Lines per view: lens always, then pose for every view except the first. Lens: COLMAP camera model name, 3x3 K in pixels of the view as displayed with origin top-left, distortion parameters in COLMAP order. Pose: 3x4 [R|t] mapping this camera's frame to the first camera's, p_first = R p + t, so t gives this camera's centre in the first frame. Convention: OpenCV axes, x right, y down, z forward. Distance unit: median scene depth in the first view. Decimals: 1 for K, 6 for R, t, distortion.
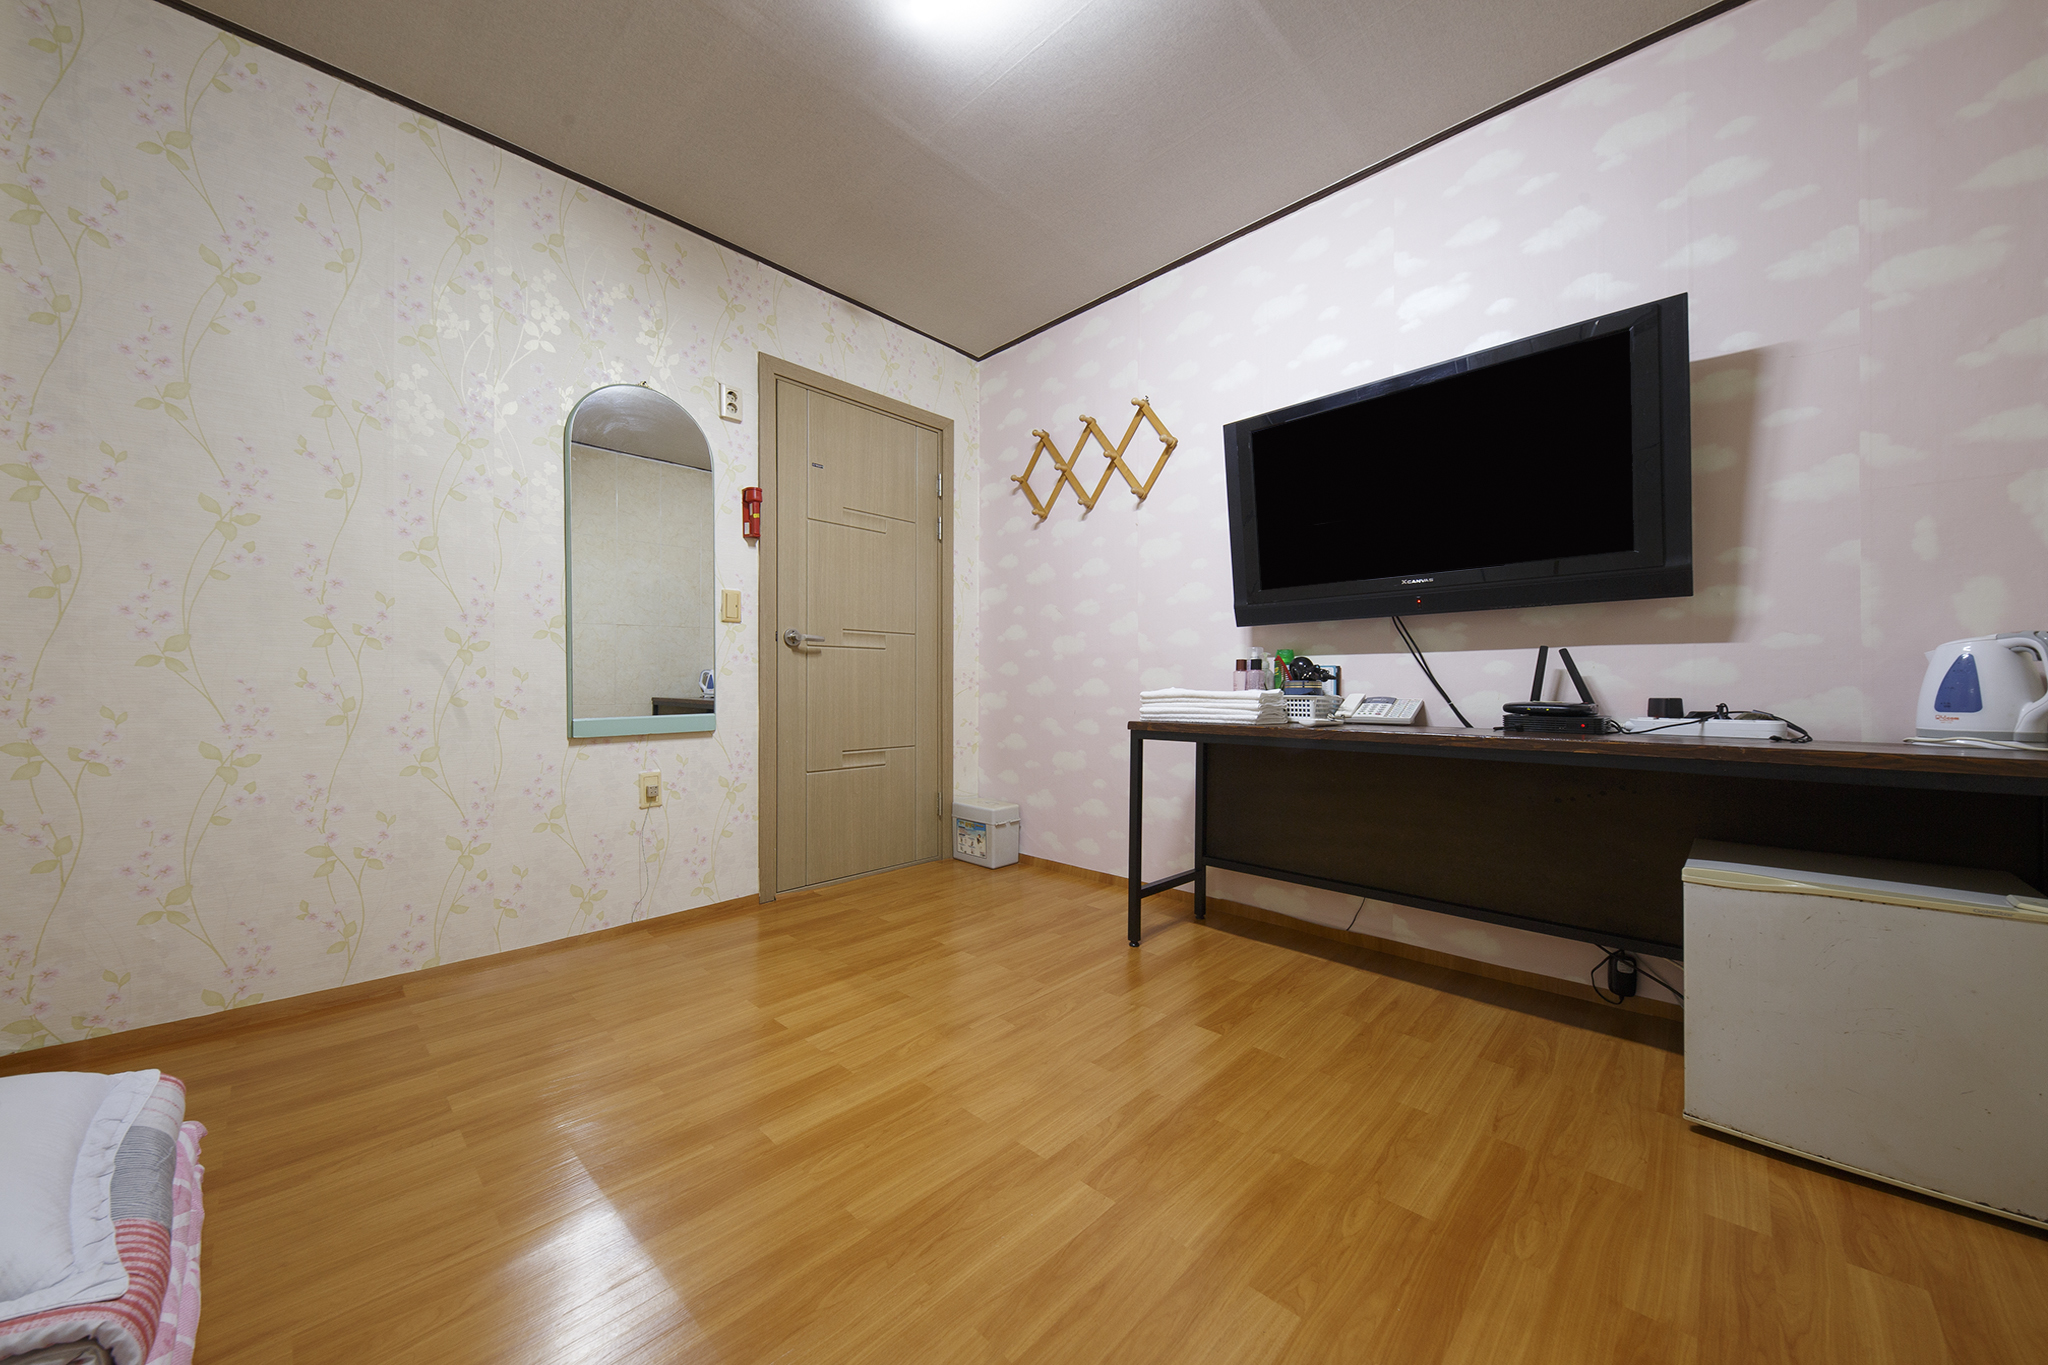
lens RADIAL K [[719.2, 0, 1024.0], [0, 719.2, 682.5], [0, 0, 1]] dist [0.024845, -0.010585]
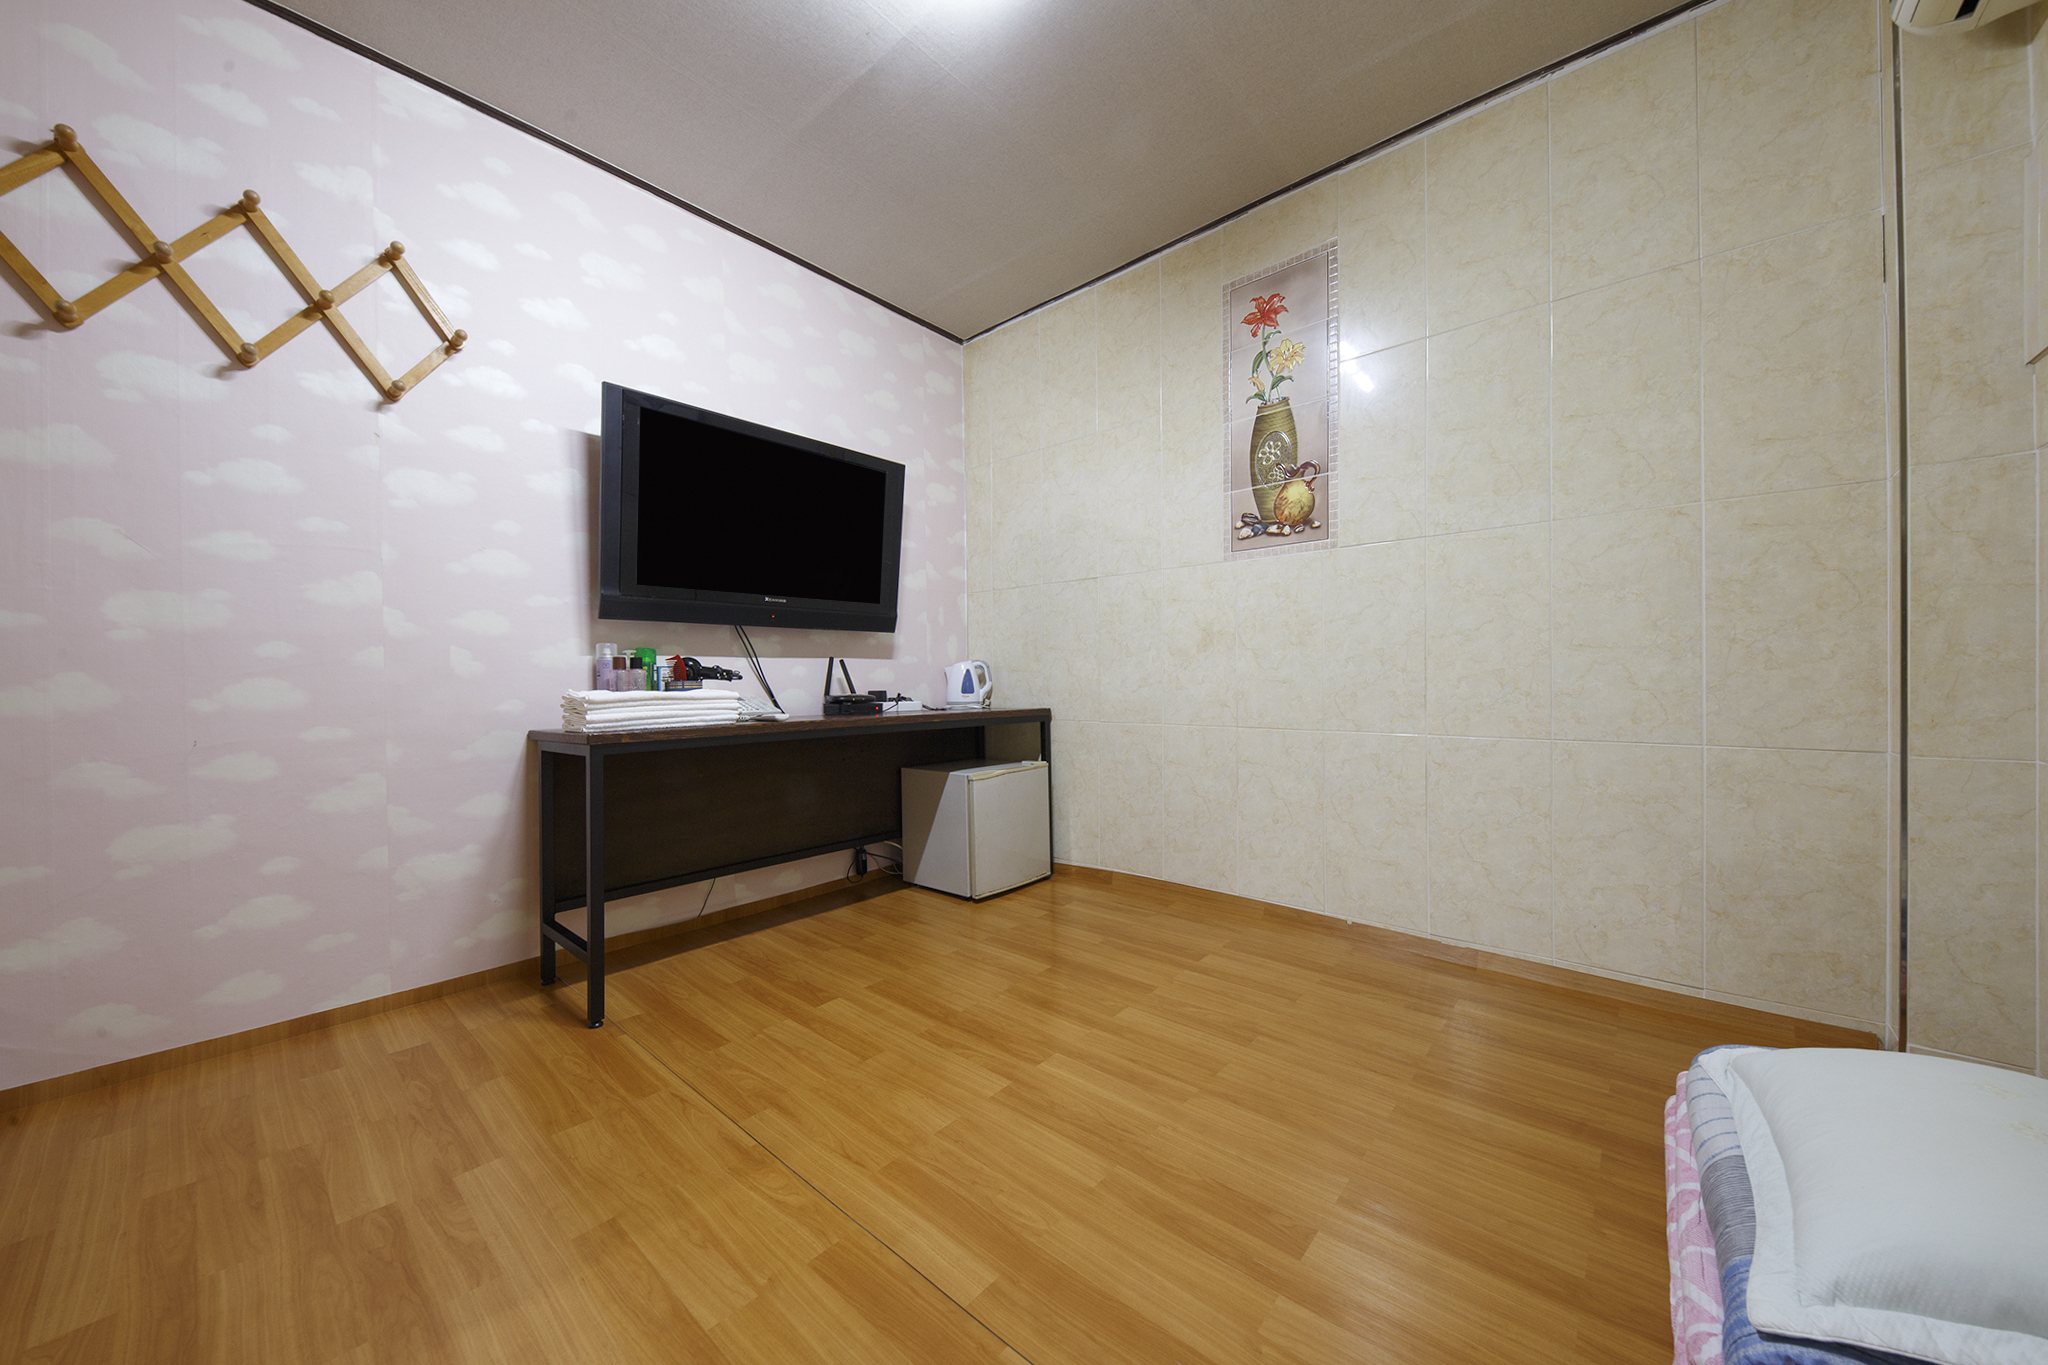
lens RADIAL K [[719.2, 0, 1024.0], [0, 719.2, 682.5], [0, 0, 1]] dist [0.024845, -0.010585]
pose [[-0.060143, 0.000225, 0.998190, -0.764534], [0.008717, 0.999962, 0.000300, 0.004492], [-0.998152, 0.008719, -0.060143, 0.697662]]
